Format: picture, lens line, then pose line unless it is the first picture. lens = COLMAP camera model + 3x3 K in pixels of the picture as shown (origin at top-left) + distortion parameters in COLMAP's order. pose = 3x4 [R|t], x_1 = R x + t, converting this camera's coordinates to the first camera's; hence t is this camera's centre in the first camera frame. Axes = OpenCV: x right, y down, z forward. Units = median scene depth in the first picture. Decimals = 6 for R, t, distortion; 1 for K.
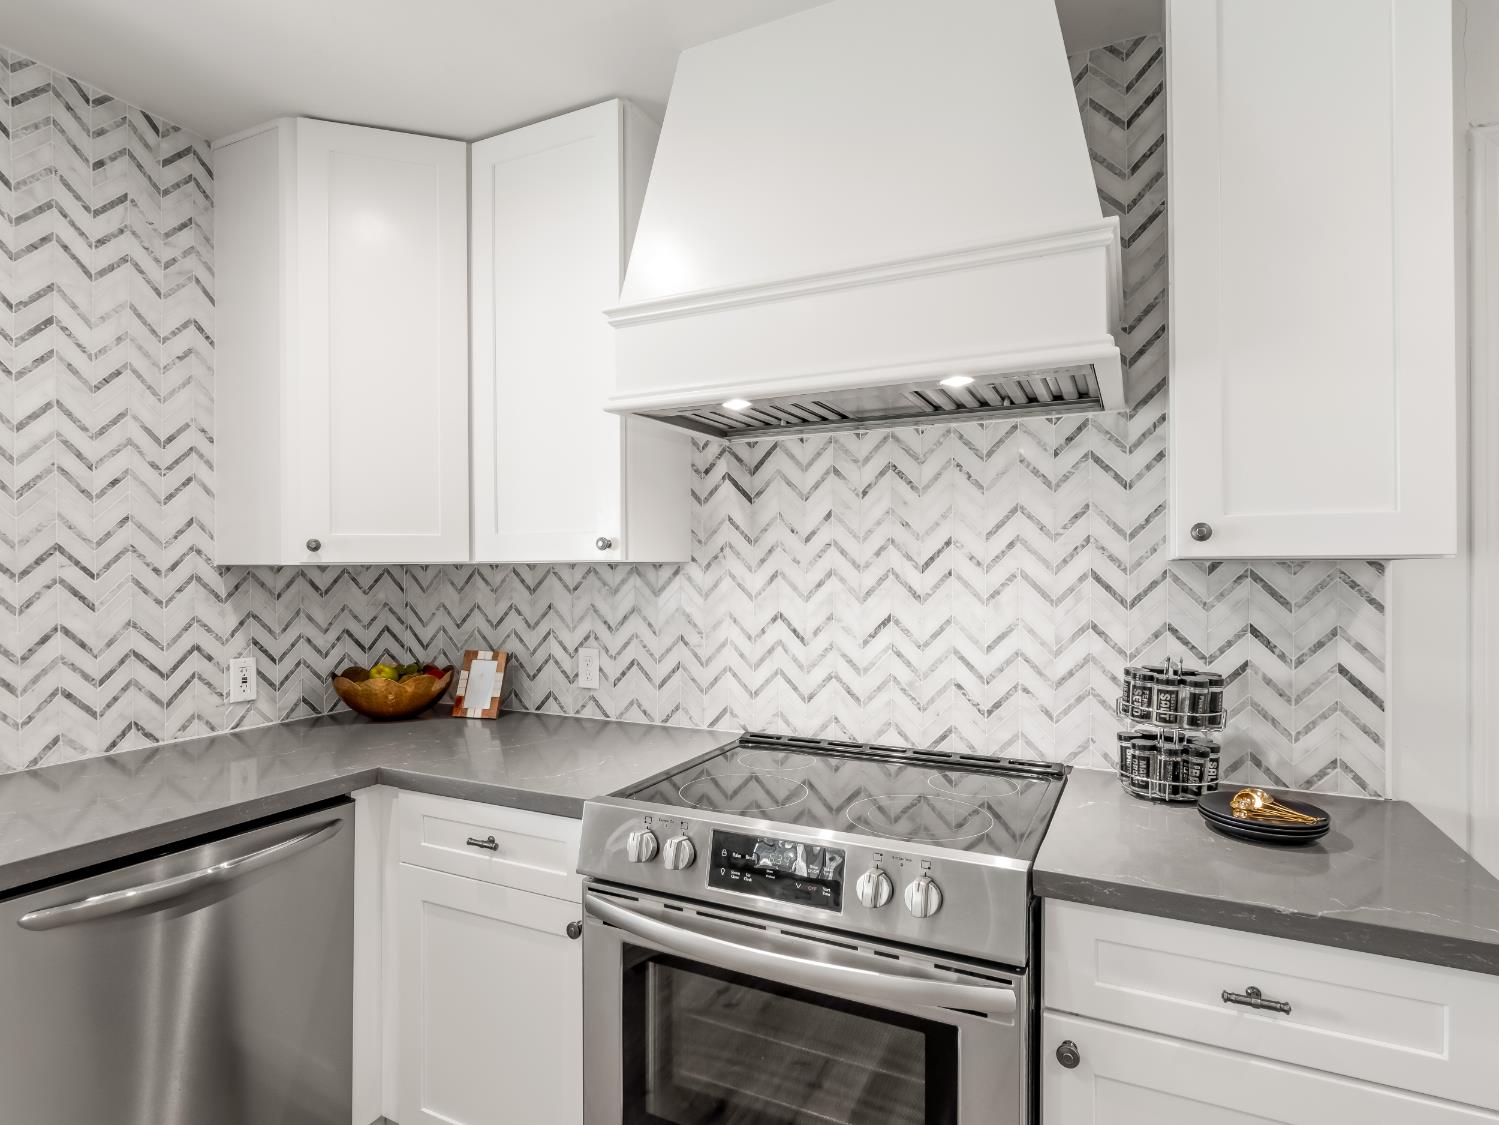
lens RADIAL K [[810.1, 0, 744.2], [0, 810.1, 565.5], [0, 0, 1]] dist [-0.000175, -0.002894]
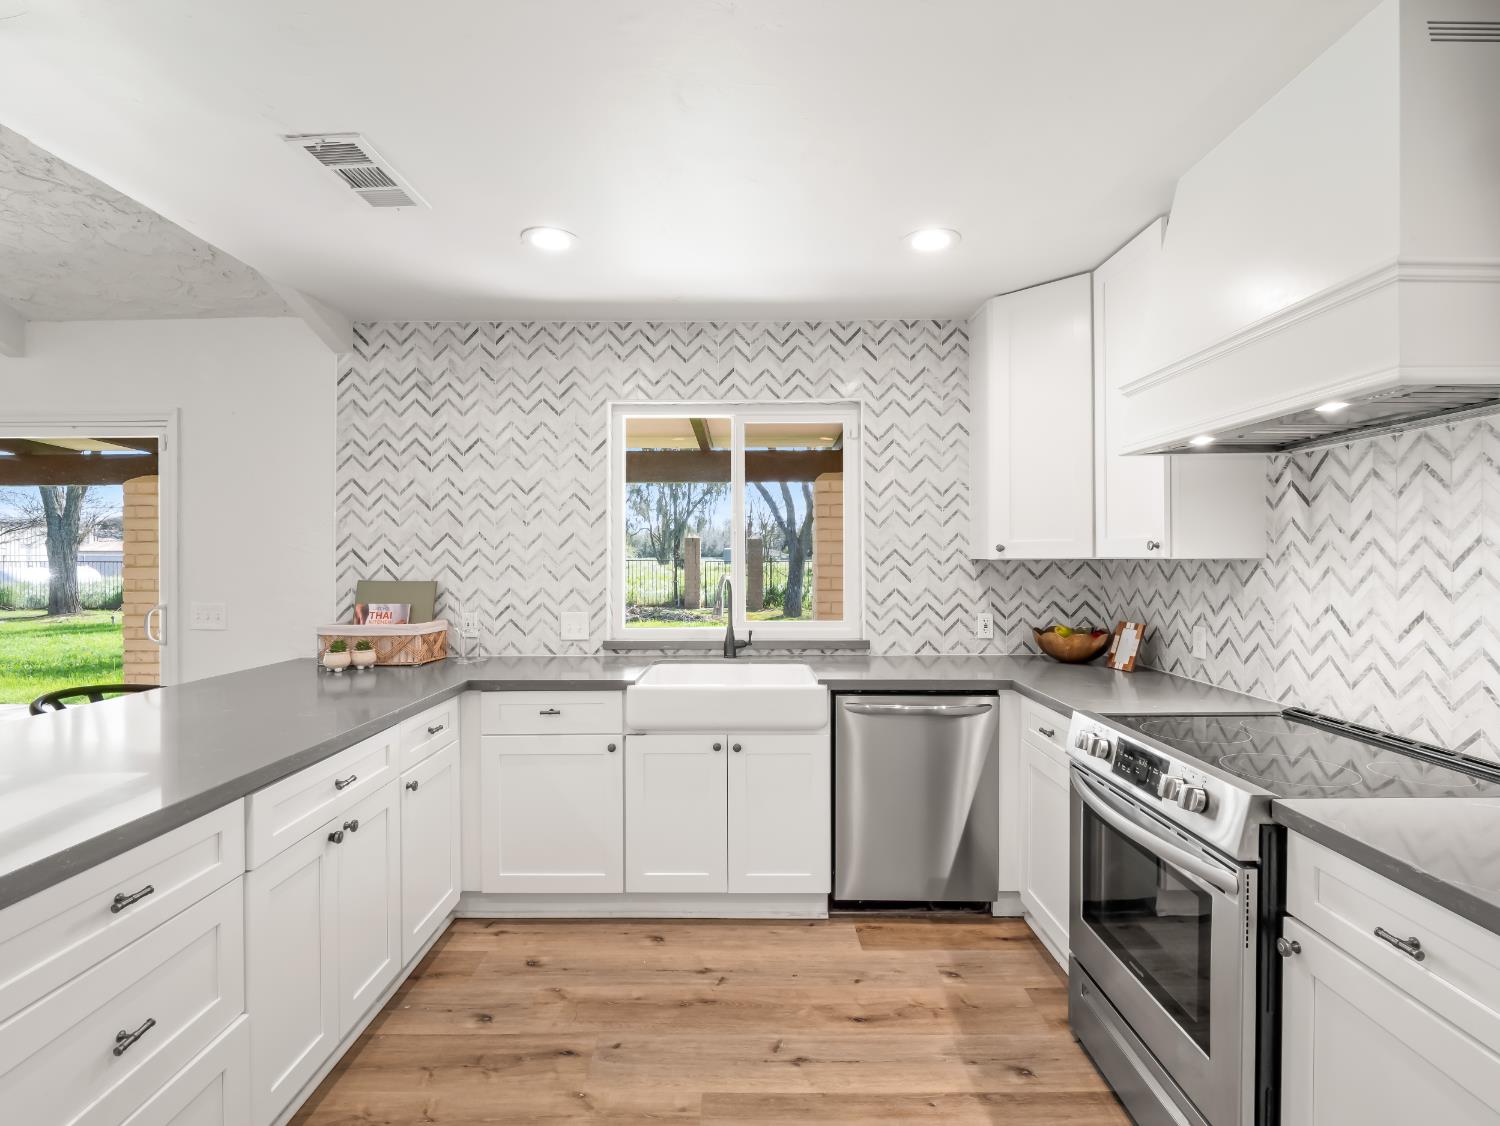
lens RADIAL K [[744.7, 0, 745.0], [0, 744.7, 559.3], [0, 0, 1]] dist [0.002208, -0.008357]
pose [[0.441451, 0.005120, -0.897271, 0.628420], [0.000374, 0.999983, 0.005891, -0.010670], [0.897285, -0.002936, 0.441442, -0.168430]]
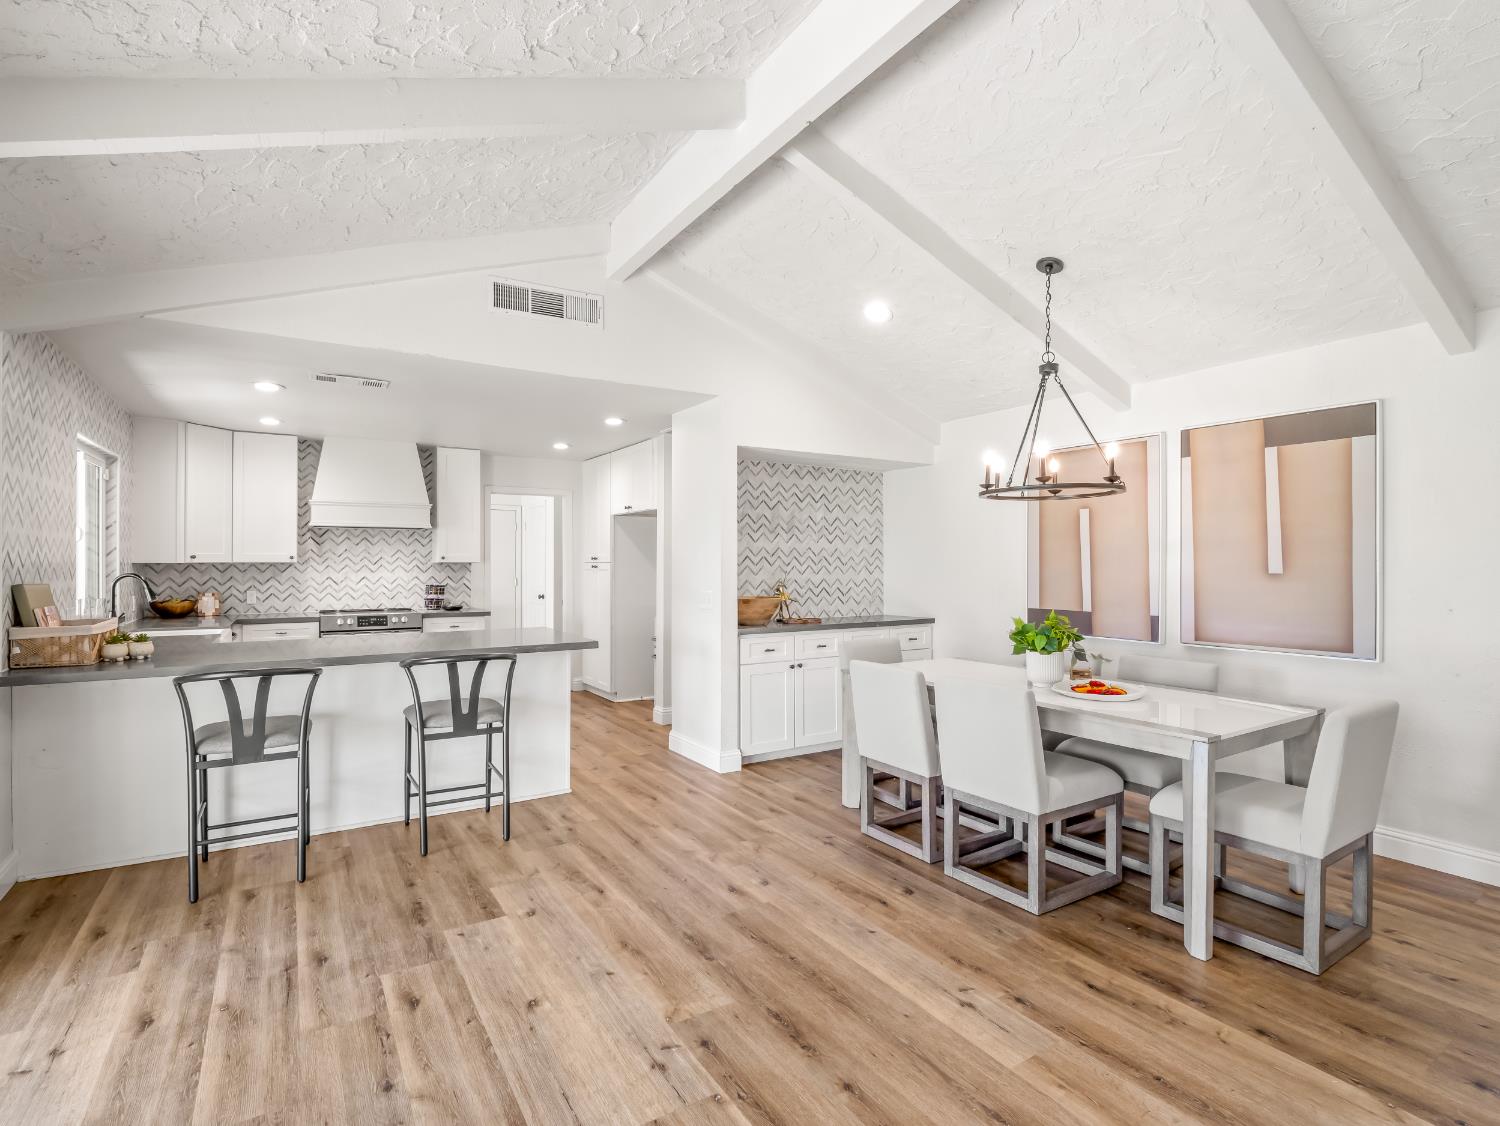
lens RADIAL K [[735.8, 0, 741.2], [0, 735.8, 562.4], [0, 0, 1]] dist [-0.002310, -0.011019]
pose [[0.527752, 0.003533, 0.849391, -1.835966], [-0.001824, 0.999994, -0.003027, 0.001900], [-0.849397, 0.000048, 0.527755, -2.364568]]
